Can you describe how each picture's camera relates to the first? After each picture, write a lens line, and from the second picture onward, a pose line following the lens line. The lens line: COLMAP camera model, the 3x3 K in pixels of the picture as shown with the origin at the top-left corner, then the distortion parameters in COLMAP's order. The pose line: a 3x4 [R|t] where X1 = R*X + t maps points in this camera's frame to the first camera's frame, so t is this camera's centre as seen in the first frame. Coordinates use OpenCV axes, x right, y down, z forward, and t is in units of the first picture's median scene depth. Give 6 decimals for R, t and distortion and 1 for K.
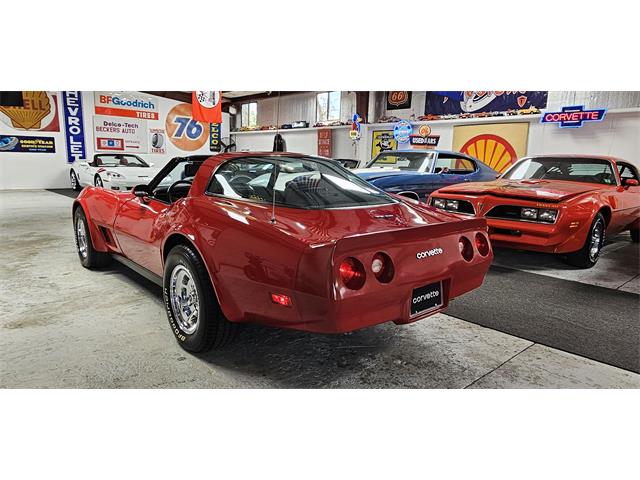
lens RADIAL K [[431.1, 0, 320.1], [0, 431.1, 235.7], [0, 0, 1]] dist [0.013758, -0.015173]
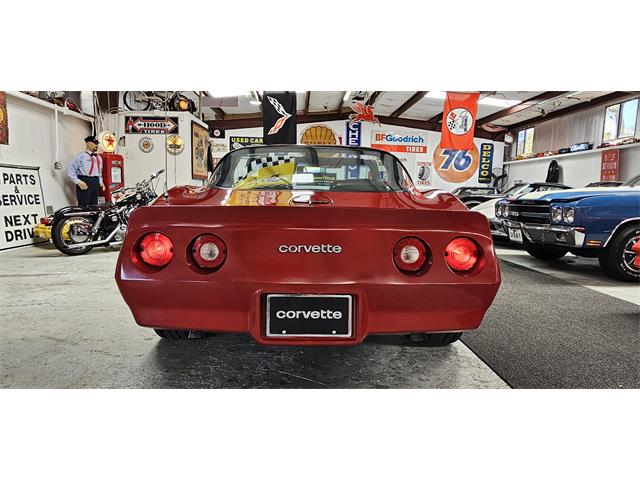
lens RADIAL K [[431.1, 0, 321.6], [0, 431.1, 237.2], [0, 0, 1]] dist [0.013758, -0.015173]
pose [[0.771819, 0.060886, -0.632921, 0.114553], [-0.115583, 0.992255, -0.045494, 0.008462], [0.625249, 0.108268, 0.772879, 0.080930]]
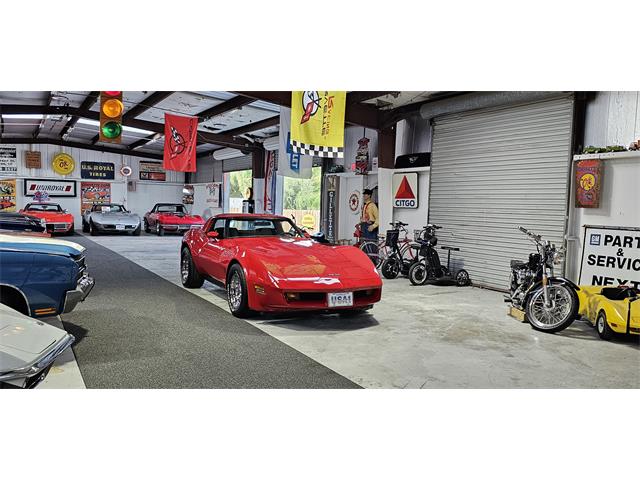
lens RADIAL K [[558.5, 0, 318.6], [0, 558.5, 240.8], [0, 0, 1]] dist [0.035712, -0.003087]
pose [[-0.968462, -0.066036, 0.240251, -0.264642], [-0.008319, 0.972272, 0.233706, -0.166685], [-0.249022, 0.224336, -0.942158, 0.836046]]
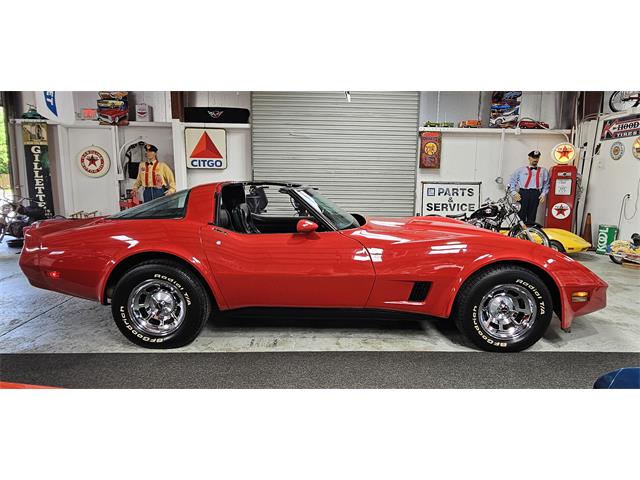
lens RADIAL K [[390.6, 0, 320.9], [0, 390.6, 238.1], [0, 0, 1]] dist [0.000492, -0.001553]
pose [[-0.649051, 0.086410, -0.755822, 0.130770], [-0.159512, 0.955984, 0.246273, -0.081124], [0.743834, 0.280406, -0.606699, 0.445559]]
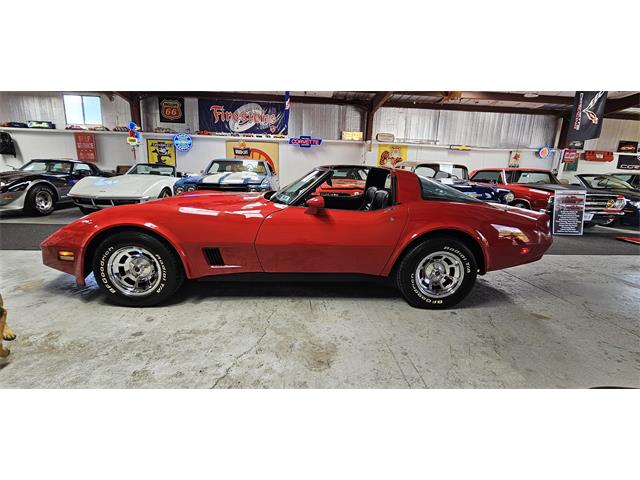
lens RADIAL K [[298.0, 0, 319.7], [0, 298.0, 237.5], [0, 0, 1]] dist [-0.002862, 0.001585]
pose [[0.612556, -0.175558, 0.770684, -0.241377], [0.120734, 0.984363, 0.128271, -0.026729], [-0.781152, 0.014475, 0.624174, 0.132757]]
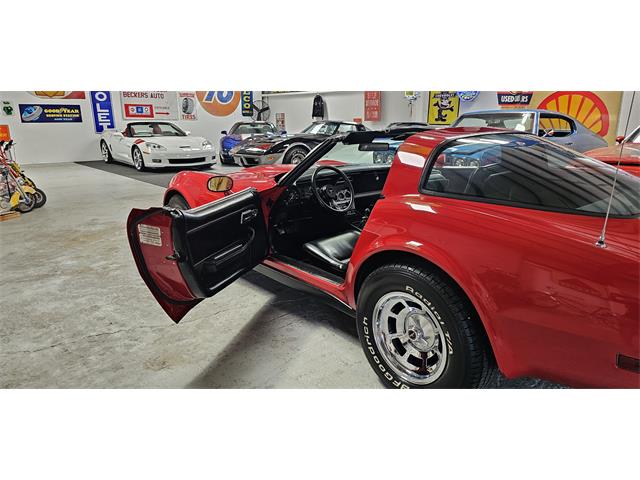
lens RADIAL K [[431.1, 0, 330.5], [0, 431.1, 245.1], [0, 0, 1]] dist [0.013758, -0.015173]
pose [[0.999704, -0.022815, -0.008481, -0.081562], [0.023582, 0.994148, 0.105425, -0.015894], [0.006026, -0.105594, 0.994391, 0.056952]]
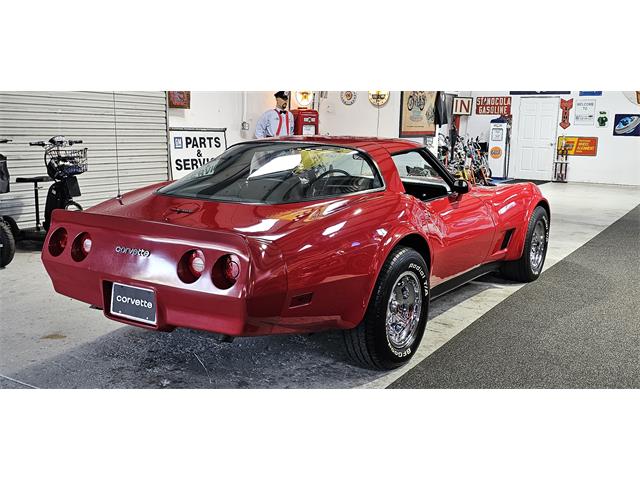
lens RADIAL K [[652.3, 0, 333.4], [0, 652.3, 235.0], [0, 0, 1]] dist [0.069382, 0.000000]
pose [[0.288450, 0.146476, -0.946225, 0.268890], [-0.187151, 0.977793, 0.094311, -0.032002], [0.939026, 0.149883, 0.309458, 0.159869]]
